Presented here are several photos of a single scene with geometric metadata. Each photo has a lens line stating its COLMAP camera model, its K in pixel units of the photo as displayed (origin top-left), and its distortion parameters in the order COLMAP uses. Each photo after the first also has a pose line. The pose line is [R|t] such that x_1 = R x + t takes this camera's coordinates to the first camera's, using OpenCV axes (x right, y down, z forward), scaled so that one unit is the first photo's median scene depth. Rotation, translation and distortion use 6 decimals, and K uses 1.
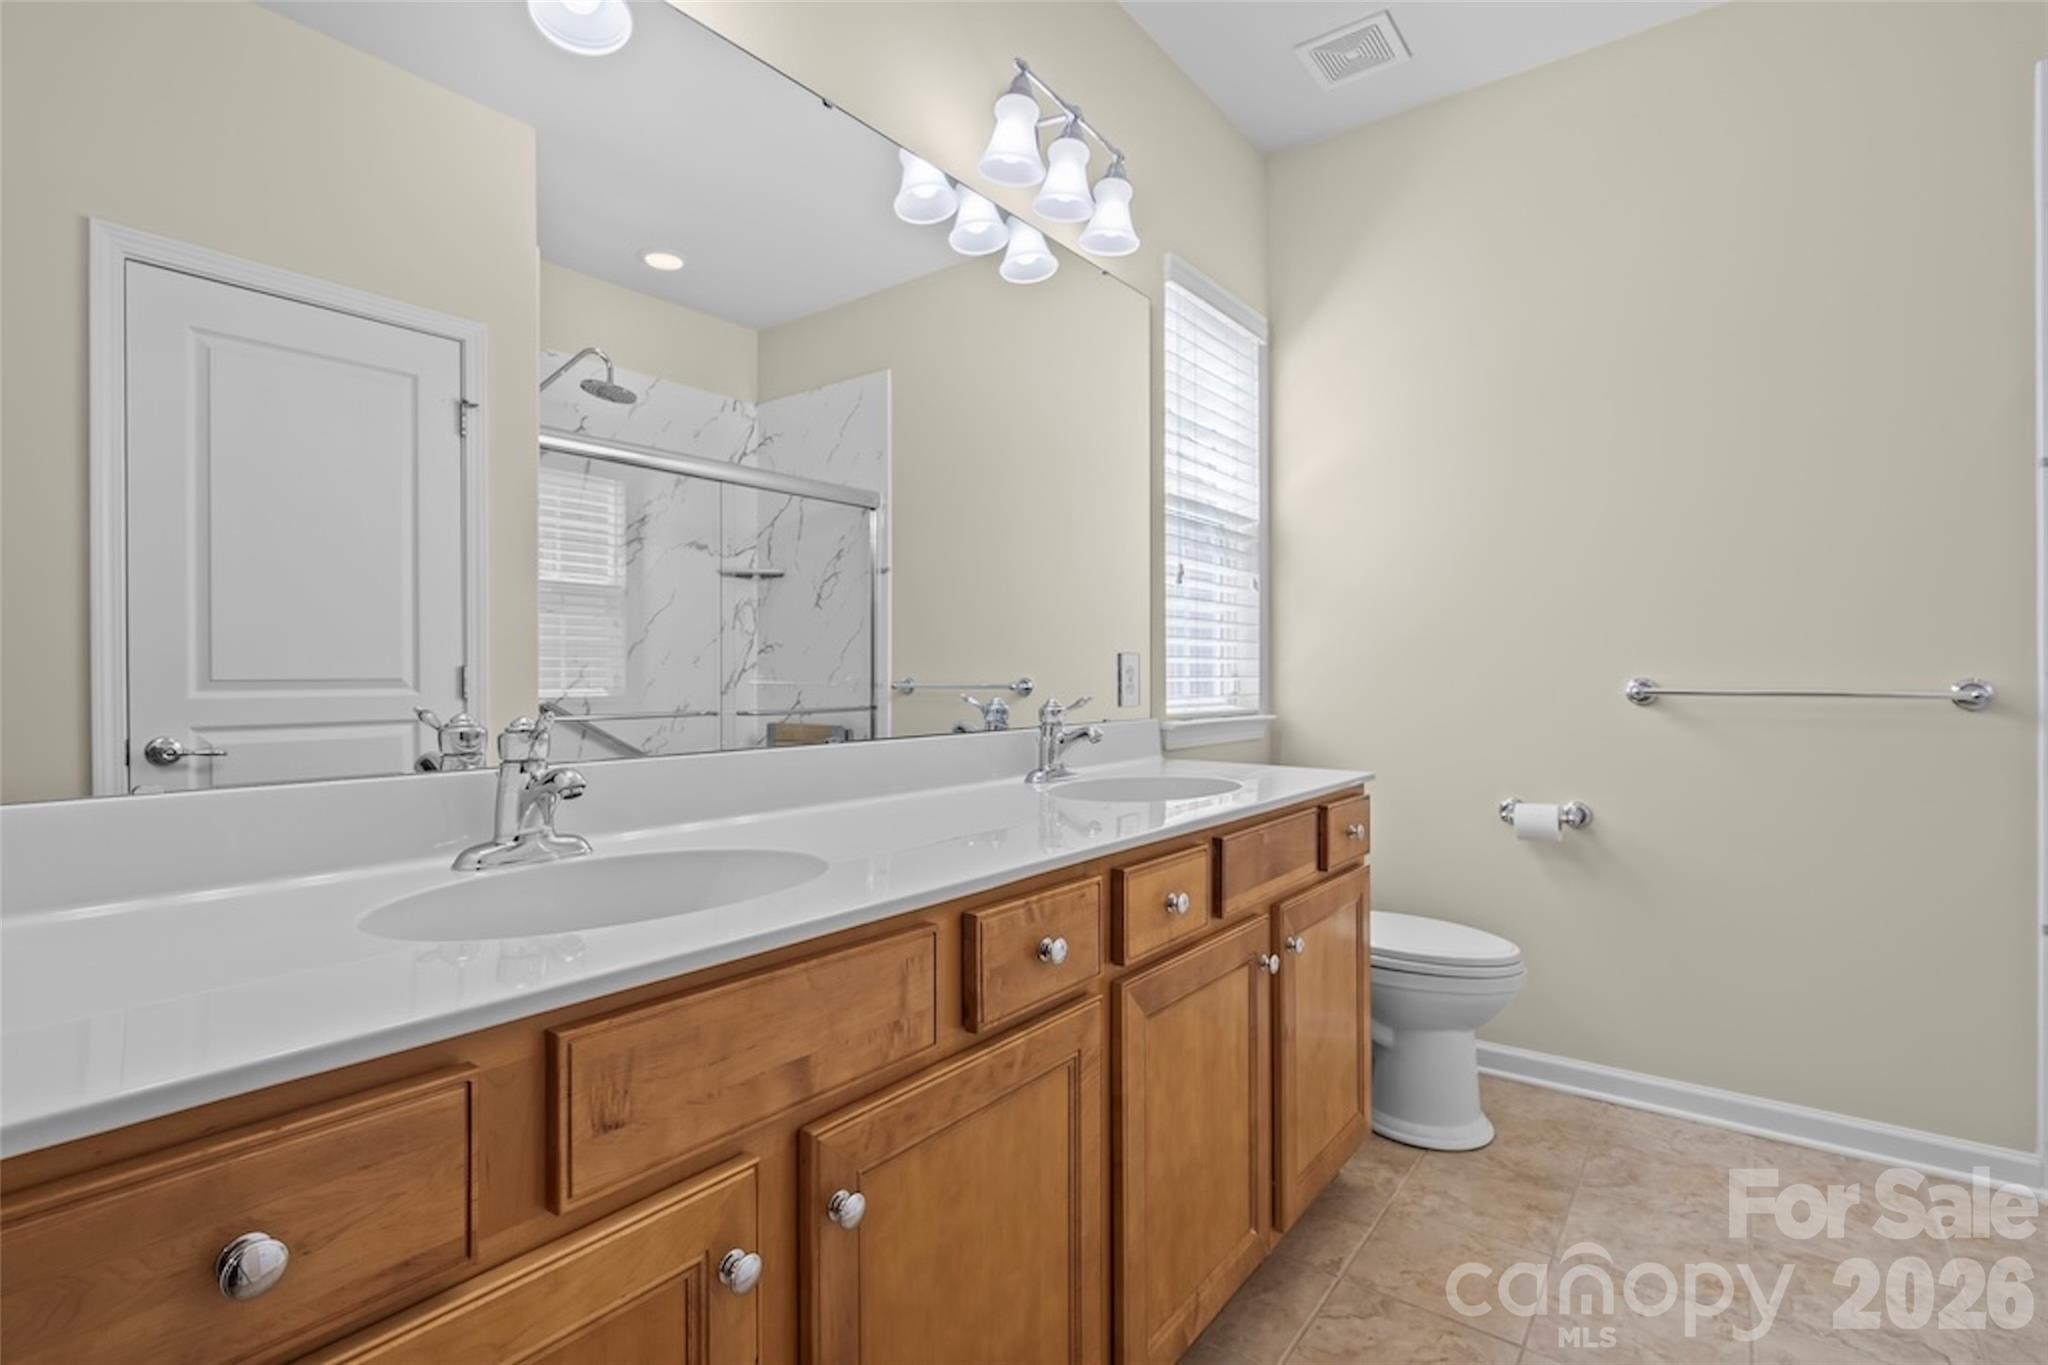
lens RADIAL K [[949.9, 0, 1024.1], [0, 949.9, 679.5], [0, 0, 1]] dist [-0.007672, 0.001567]
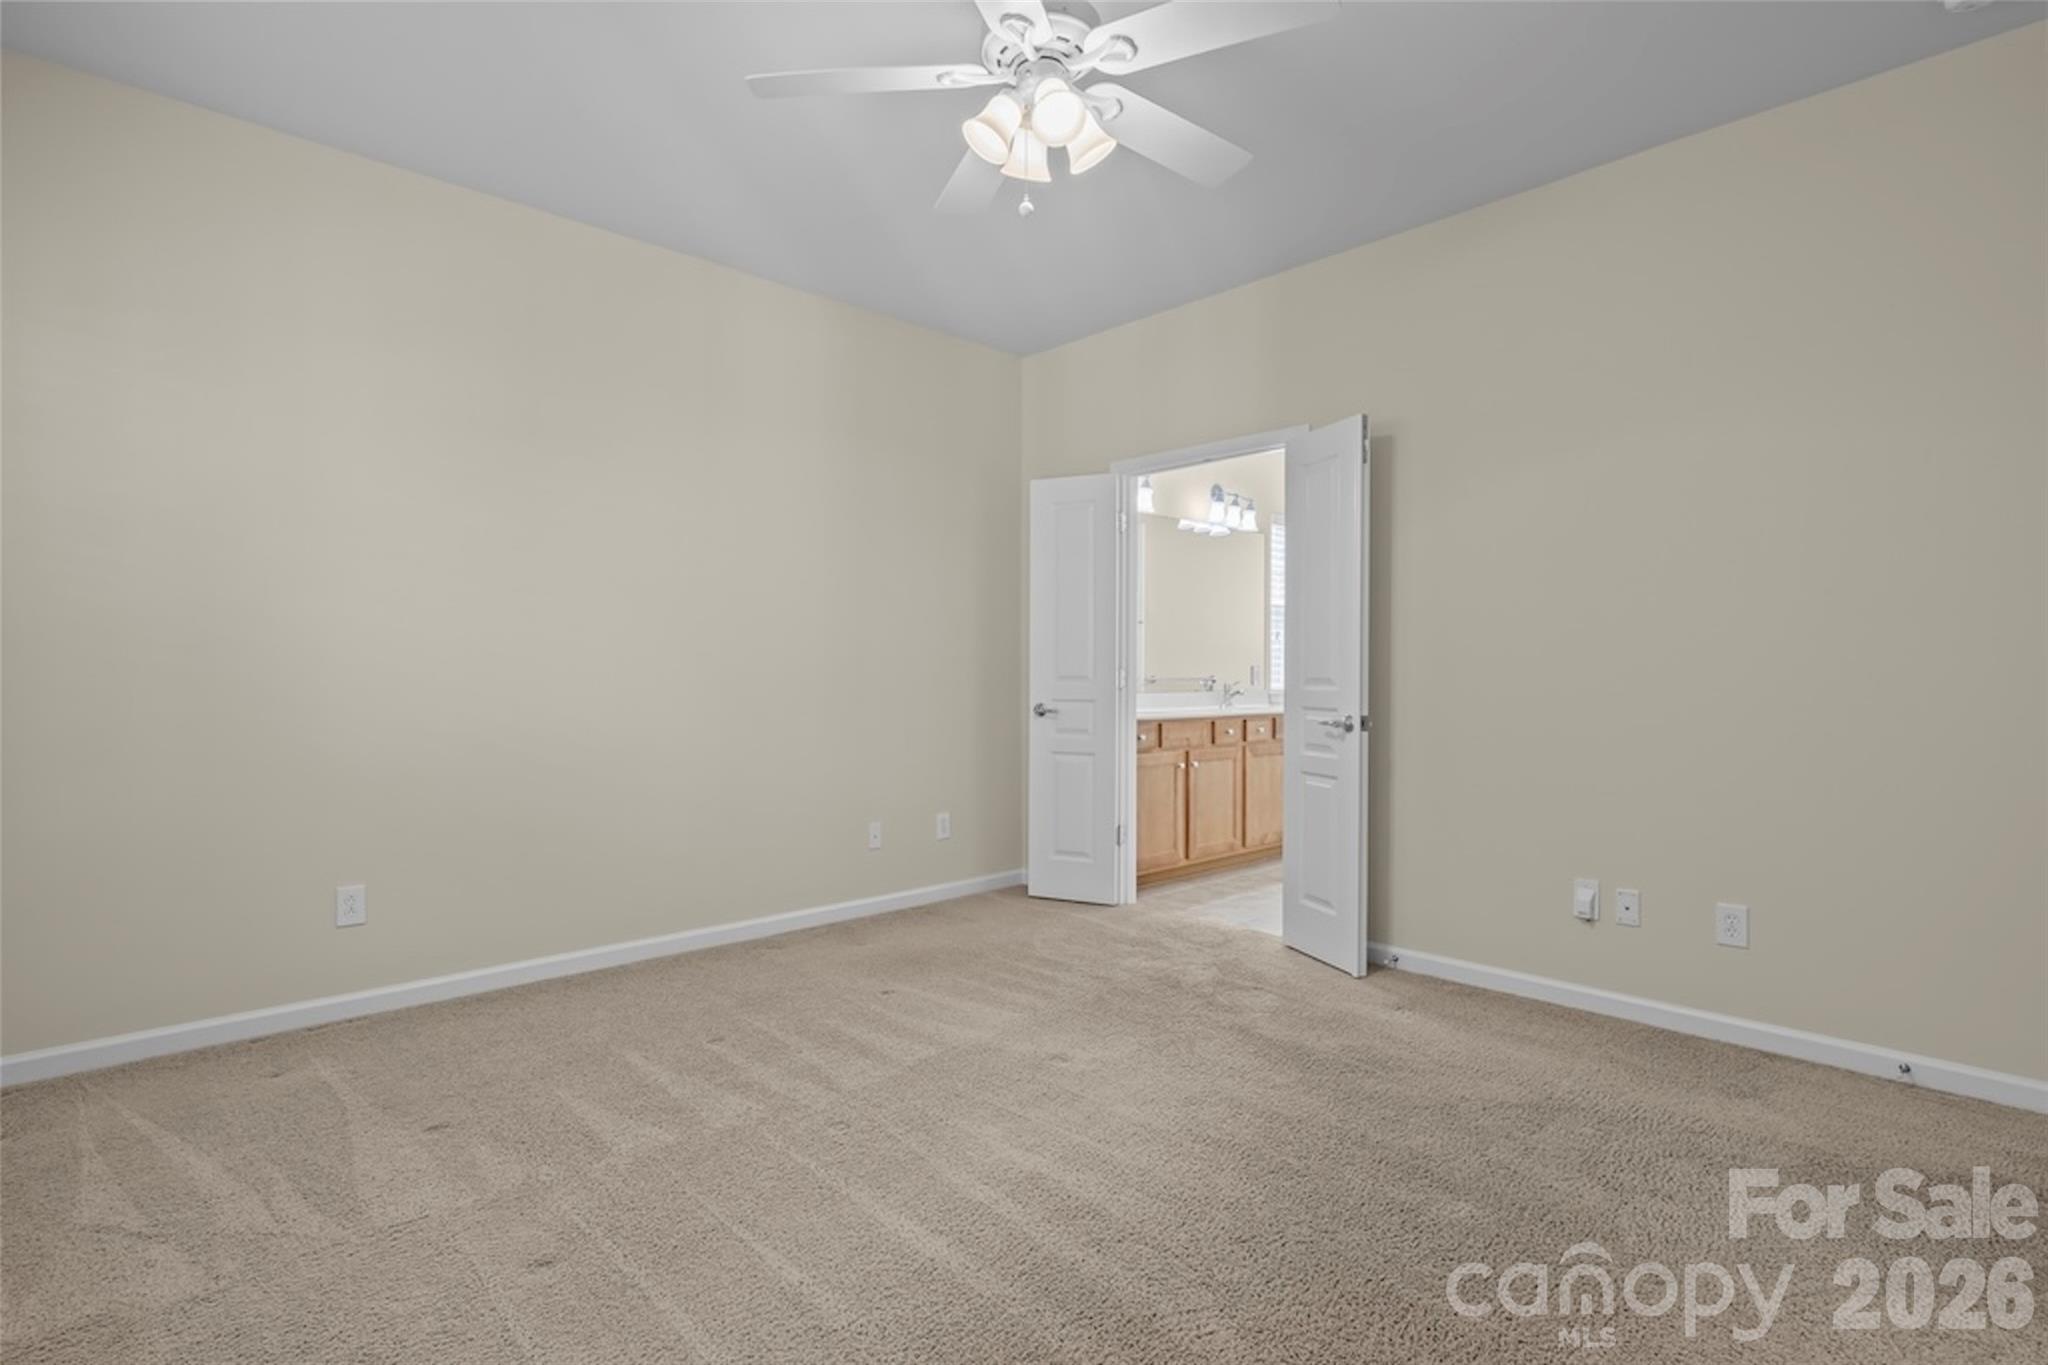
lens RADIAL K [[949.9, 0, 1020.4], [0, 949.9, 683.5], [0, 0, 1]] dist [-0.007672, 0.001567]
pose [[0.985508, 0.005774, -0.169531, -0.171832], [-0.004300, 0.999950, 0.009062, 0.002906], [0.169575, -0.008201, 0.985483, -3.315114]]
